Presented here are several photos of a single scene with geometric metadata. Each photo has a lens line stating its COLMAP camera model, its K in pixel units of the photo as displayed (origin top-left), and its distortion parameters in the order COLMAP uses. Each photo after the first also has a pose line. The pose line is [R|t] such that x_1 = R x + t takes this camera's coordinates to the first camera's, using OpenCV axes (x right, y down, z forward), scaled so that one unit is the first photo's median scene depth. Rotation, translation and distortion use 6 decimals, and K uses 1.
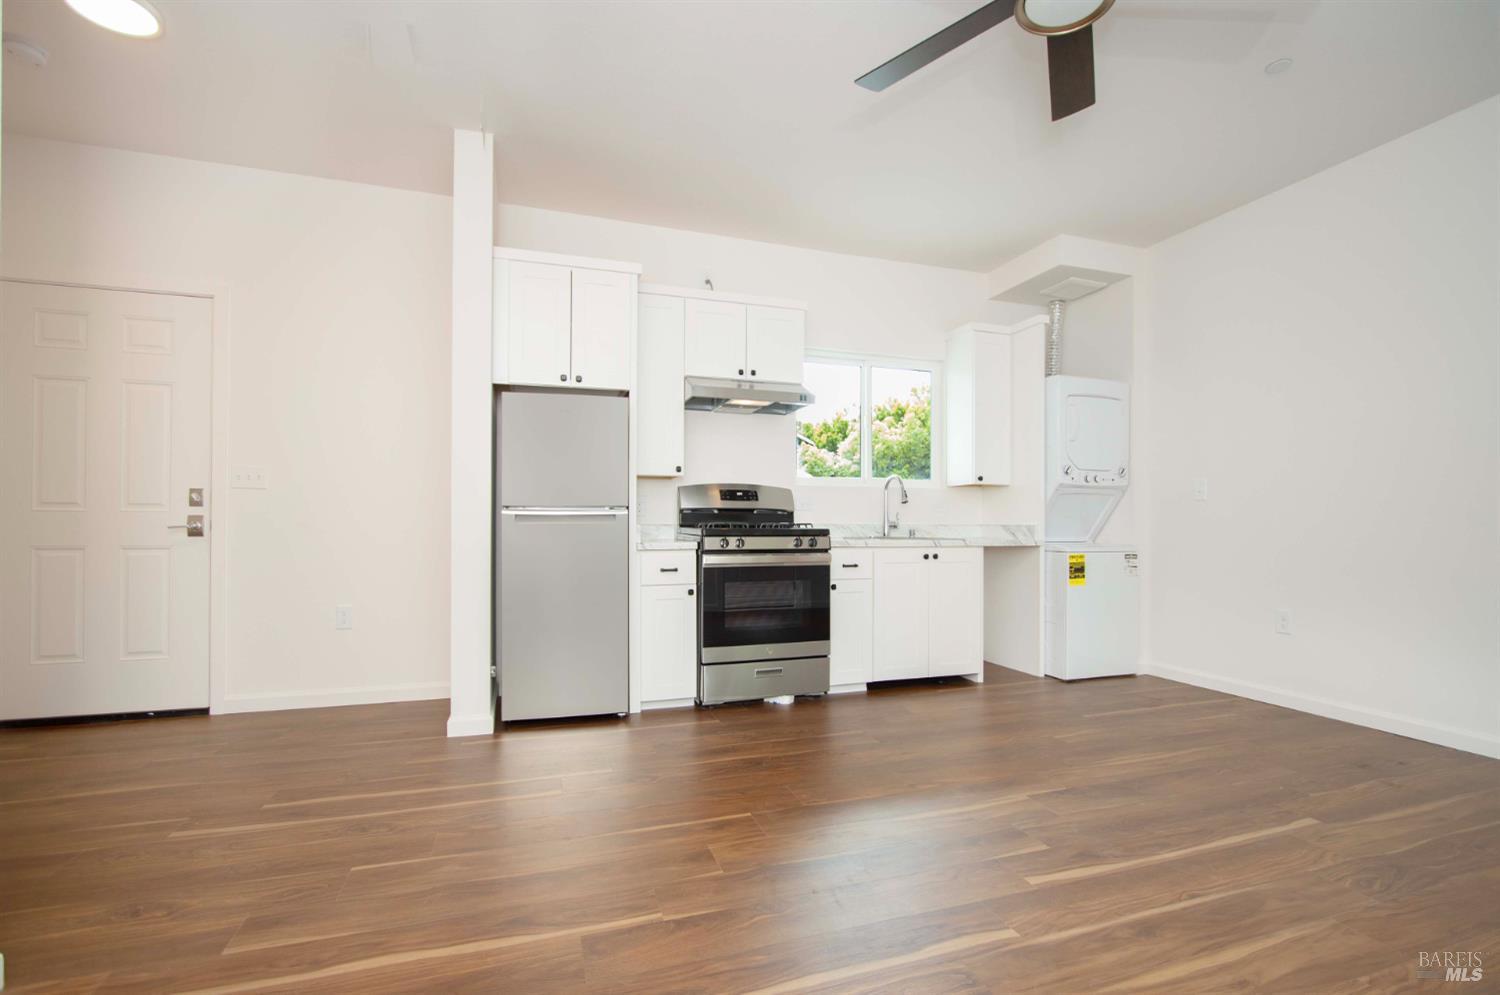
lens RADIAL K [[728.8, 0, 753.5], [0, 728.8, 514.3], [0, 0, 1]] dist [-0.011842, 0.000511]
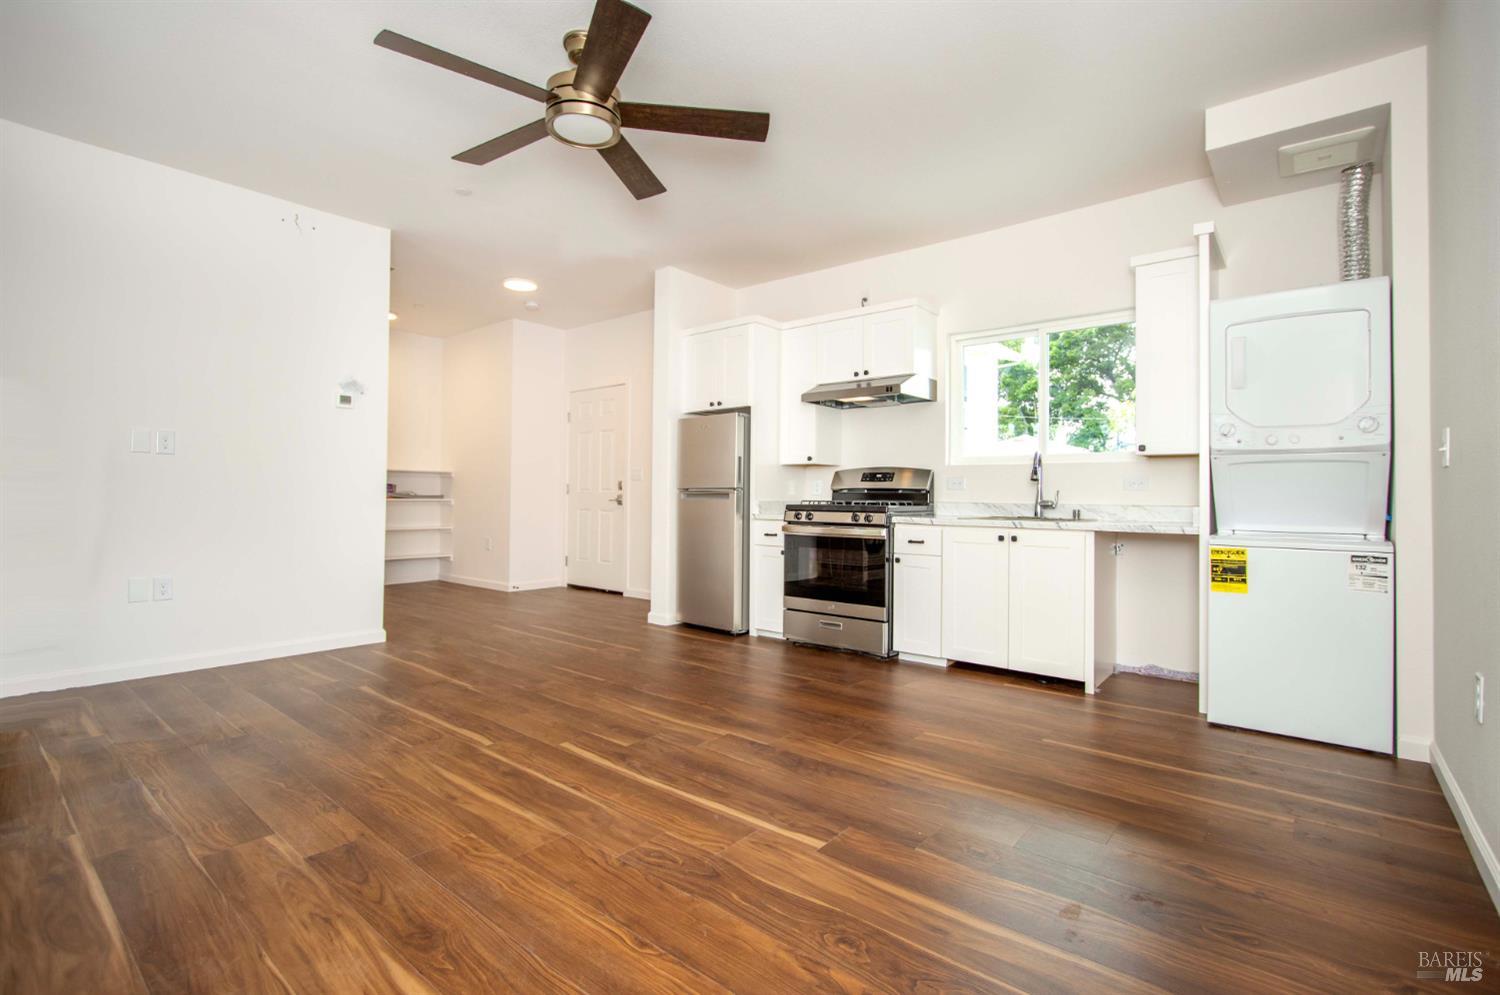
lens RADIAL K [[657.9, 0, 754.0], [0, 657.9, 475.9], [0, 0, 1]] dist [-0.014354, 0.000066]
pose [[0.526598, -0.026114, -0.849713, 0.909462], [-0.001464, 0.999499, -0.031625, 0.006587], [0.850113, 0.017897, 0.526296, 0.332971]]
